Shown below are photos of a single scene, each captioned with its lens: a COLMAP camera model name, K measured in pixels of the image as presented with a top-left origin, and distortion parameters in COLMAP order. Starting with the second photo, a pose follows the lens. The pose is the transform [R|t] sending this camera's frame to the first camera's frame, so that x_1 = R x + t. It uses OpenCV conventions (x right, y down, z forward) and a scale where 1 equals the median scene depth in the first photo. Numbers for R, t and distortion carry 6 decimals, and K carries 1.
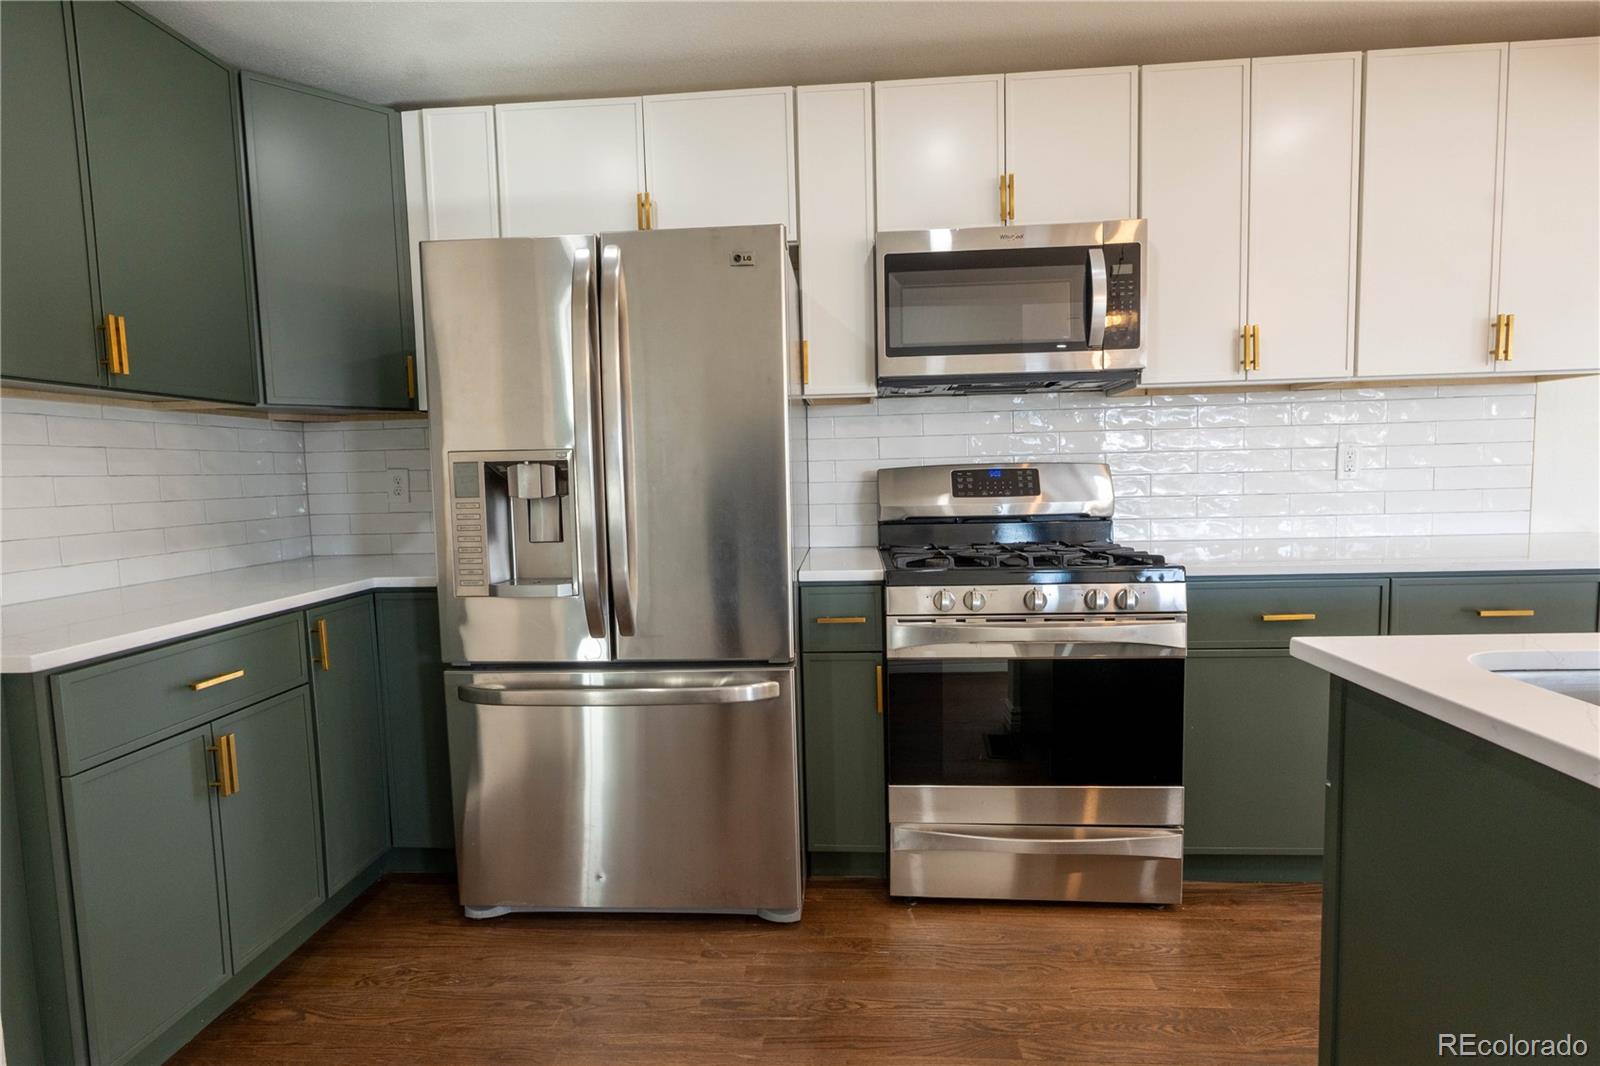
lens RADIAL K [[799.2, 0, 806.3], [0, 799.2, 535.4], [0, 0, 1]] dist [-0.000114, 0.002609]
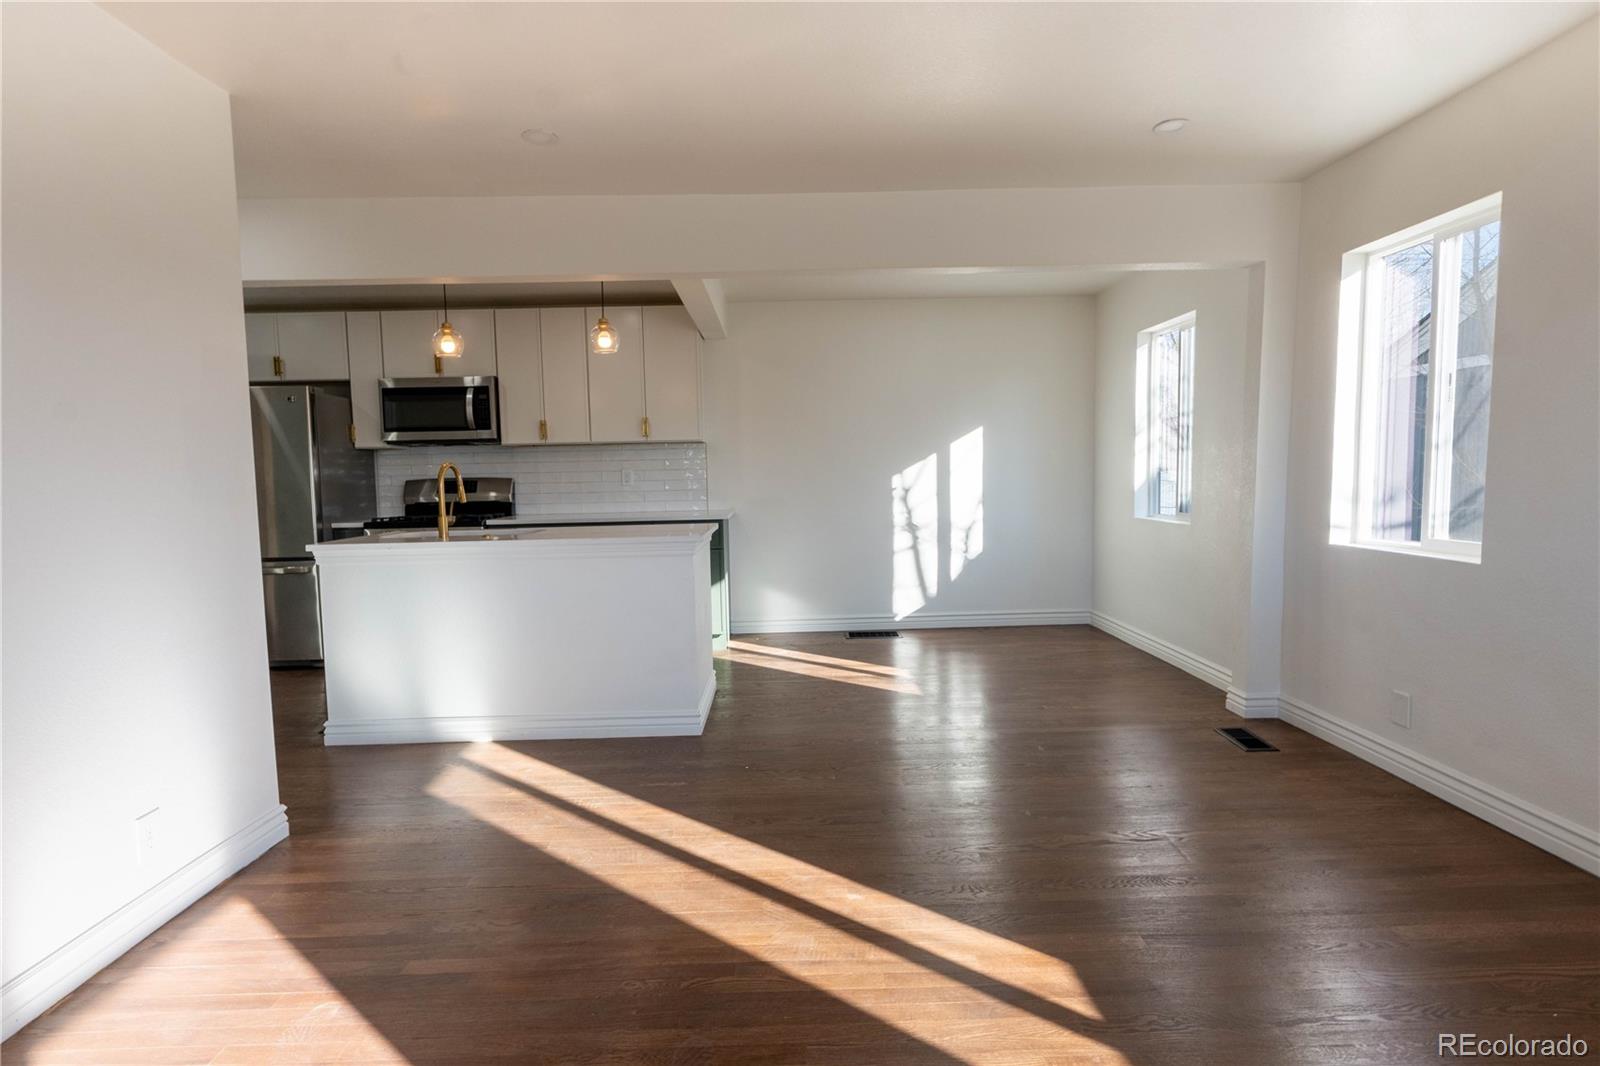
lens RADIAL K [[799.2, 0, 806.3], [0, 799.2, 535.4], [0, 0, 1]] dist [-0.000114, 0.002609]
pose [[0.996061, 0.002557, 0.088631, 1.139169], [-0.001746, 0.999956, -0.009231, 0.096146], [-0.088651, 0.009040, 0.996022, -1.426421]]
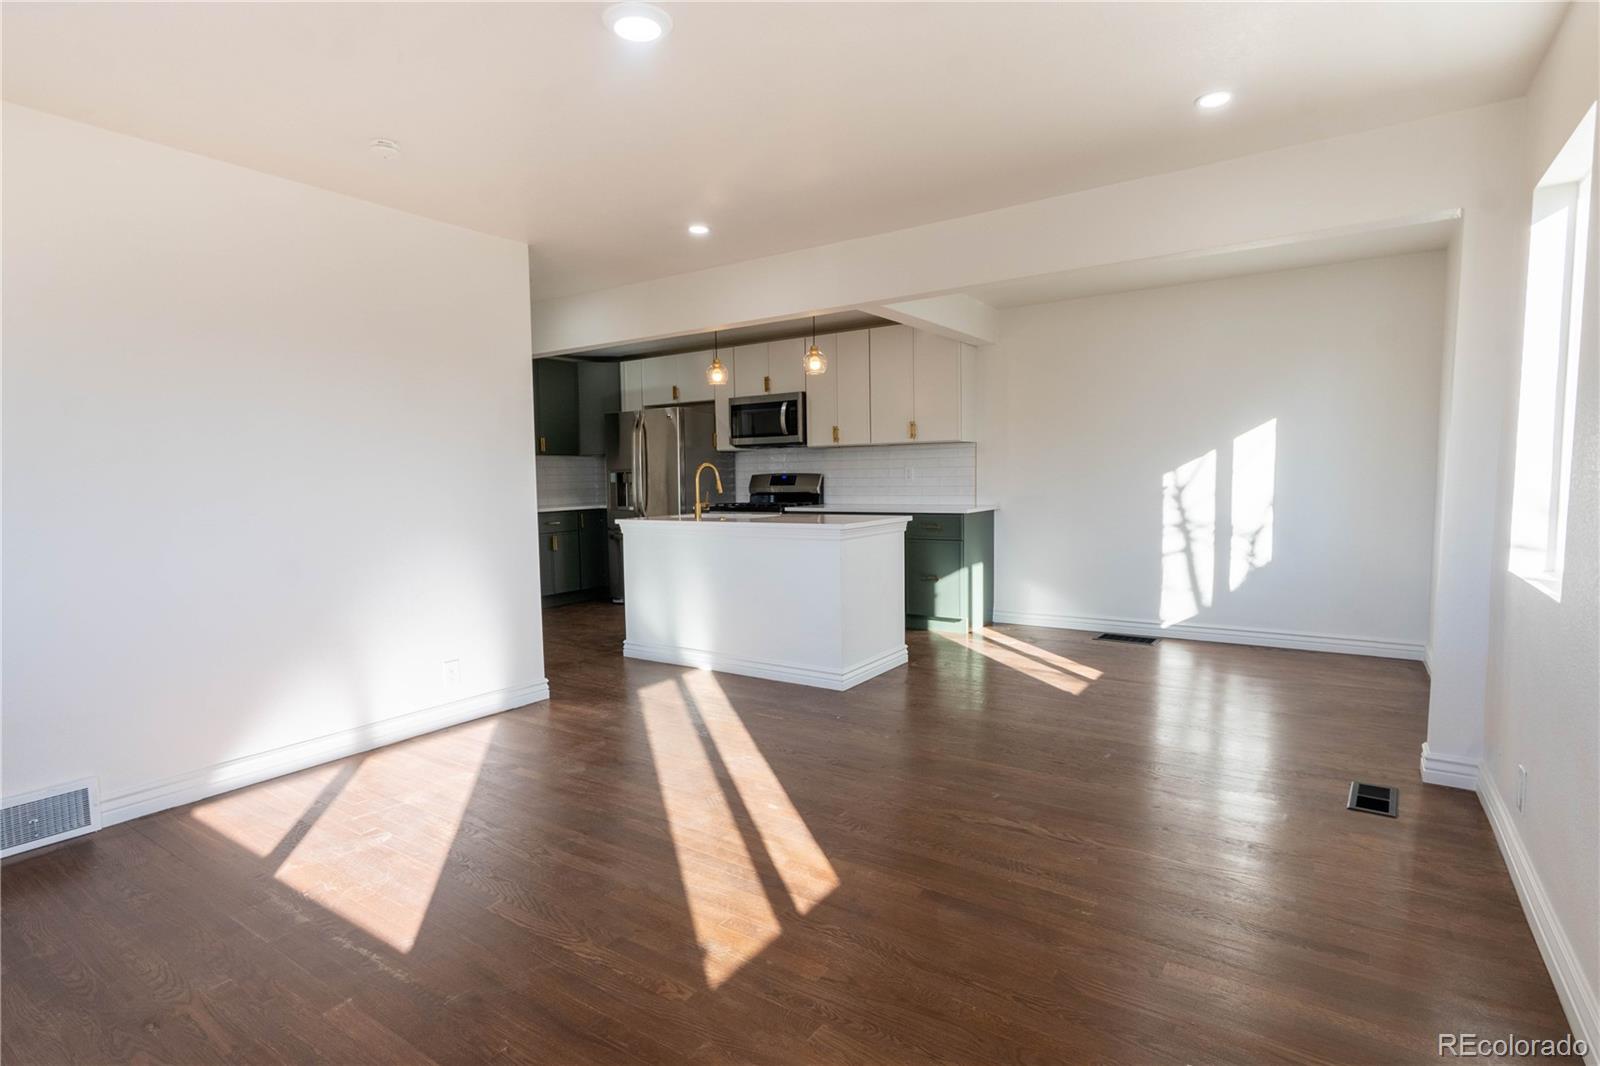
lens RADIAL K [[799.2, 0, 806.3], [0, 799.2, 535.4], [0, 0, 1]] dist [-0.000114, 0.002609]
pose [[0.862600, 0.052346, -0.503170, 1.946373], [-0.050259, 0.998579, 0.017723, 0.078972], [0.503383, 0.010001, 0.864005, -1.516303]]
